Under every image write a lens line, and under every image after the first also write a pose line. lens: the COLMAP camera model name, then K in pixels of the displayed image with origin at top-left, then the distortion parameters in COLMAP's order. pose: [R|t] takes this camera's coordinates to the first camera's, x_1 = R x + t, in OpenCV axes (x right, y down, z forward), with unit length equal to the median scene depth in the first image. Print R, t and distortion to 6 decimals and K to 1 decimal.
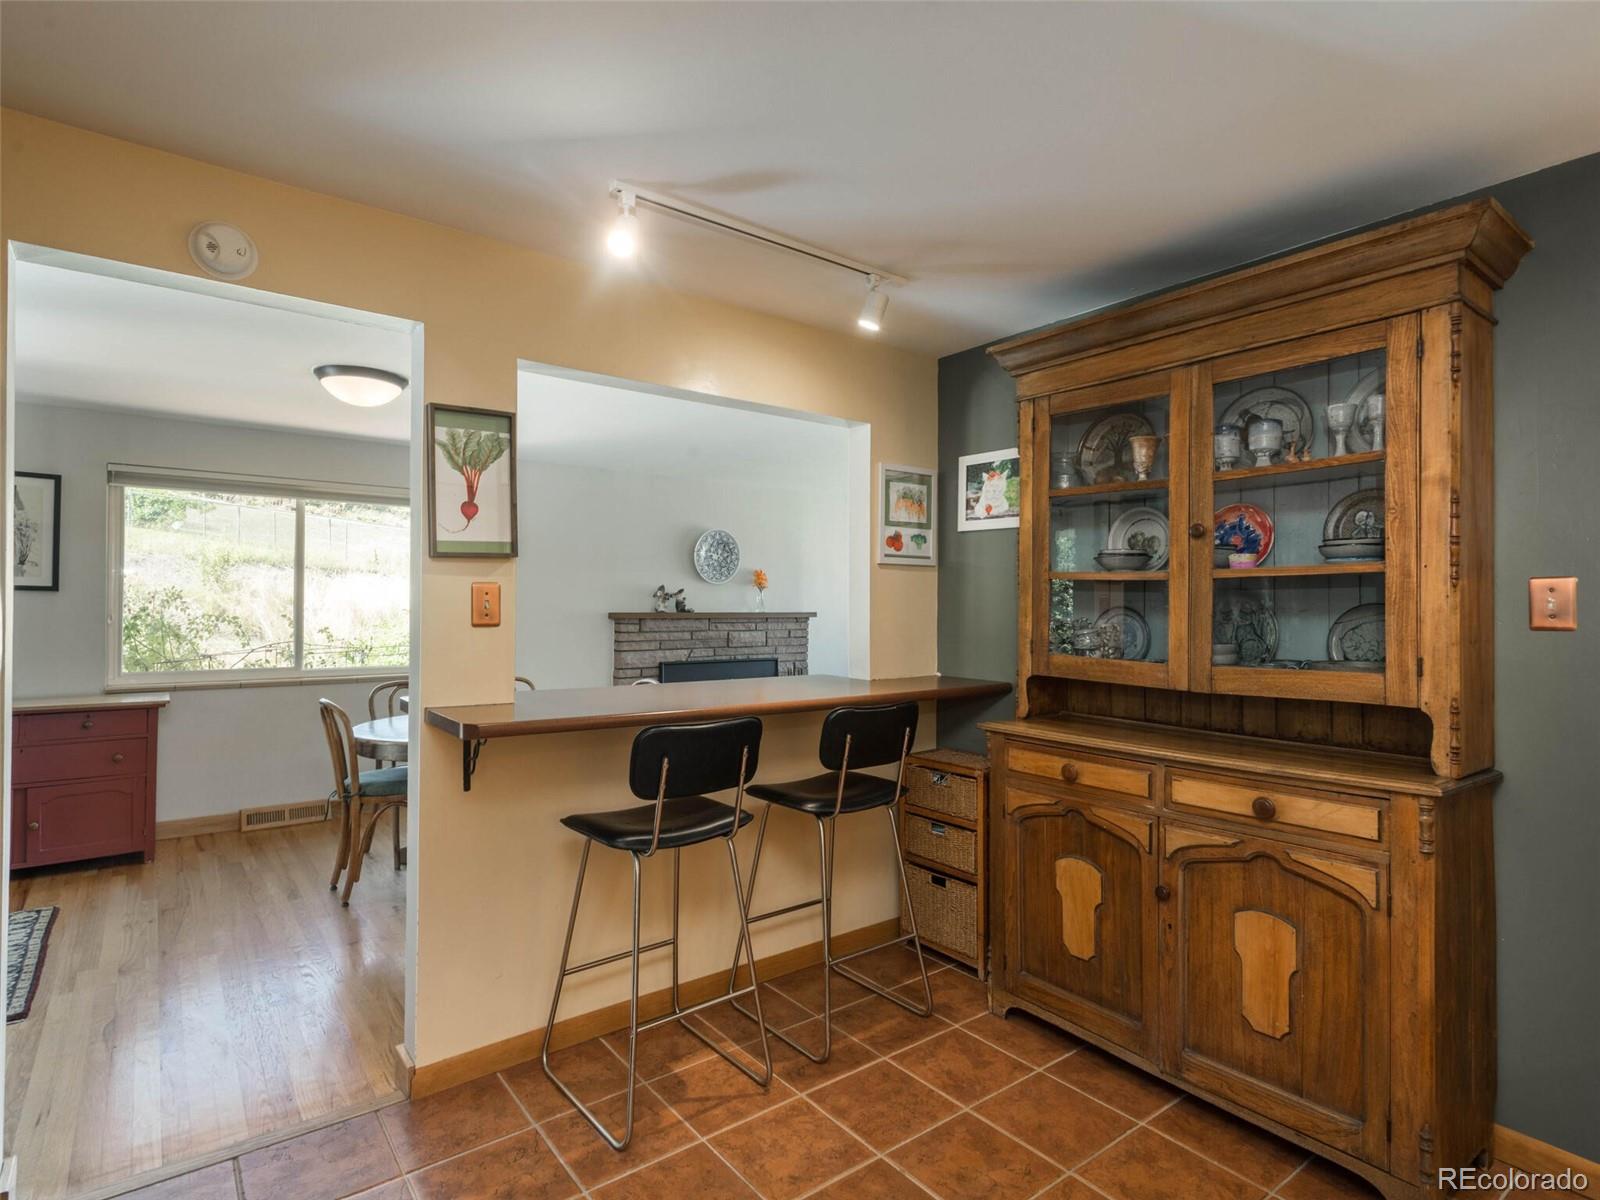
lens RADIAL K [[835.4, 0, 791.3], [0, 835.4, 598.4], [0, 0, 1]] dist [0.016435, -0.001871]
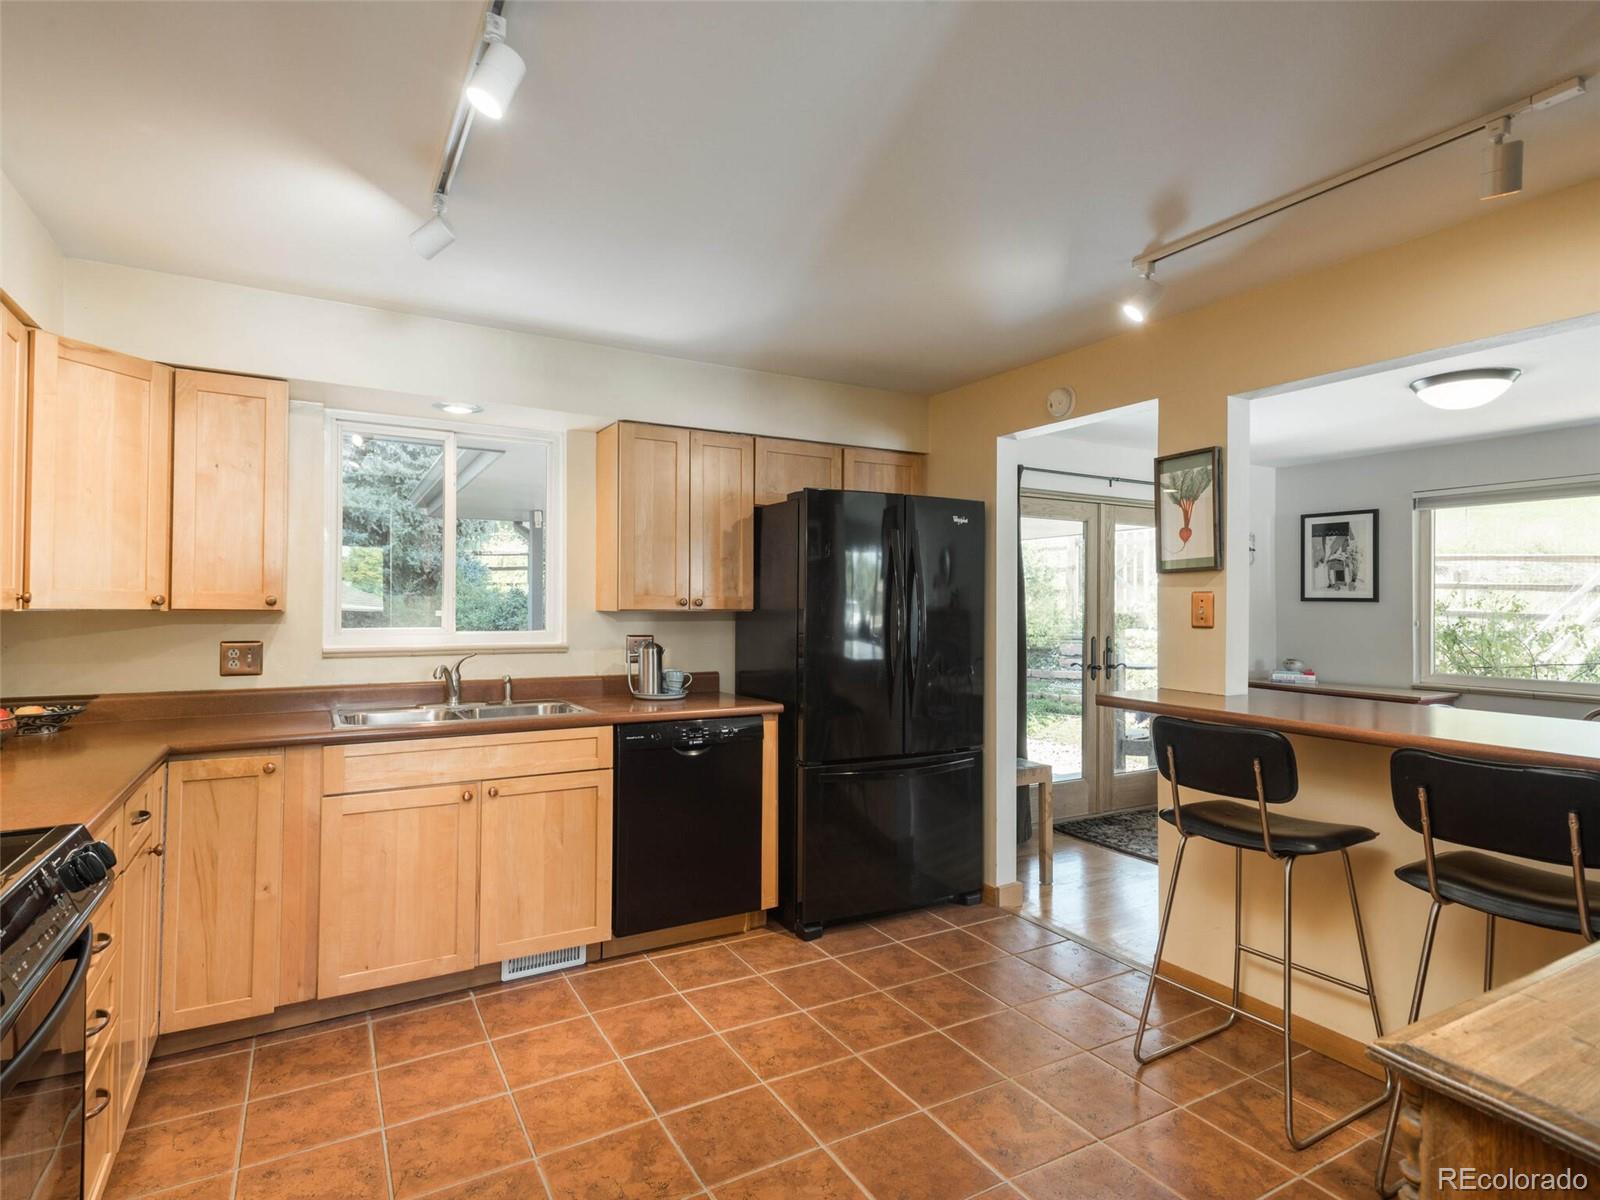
lens RADIAL K [[835.4, 0, 791.3], [0, 835.4, 598.4], [0, 0, 1]] dist [0.016435, -0.001871]
pose [[-0.126584, -0.014666, -0.991848, 0.856345], [0.000718, 0.999889, -0.014876, 0.007528], [0.991956, -0.002595, -0.126559, 0.532401]]
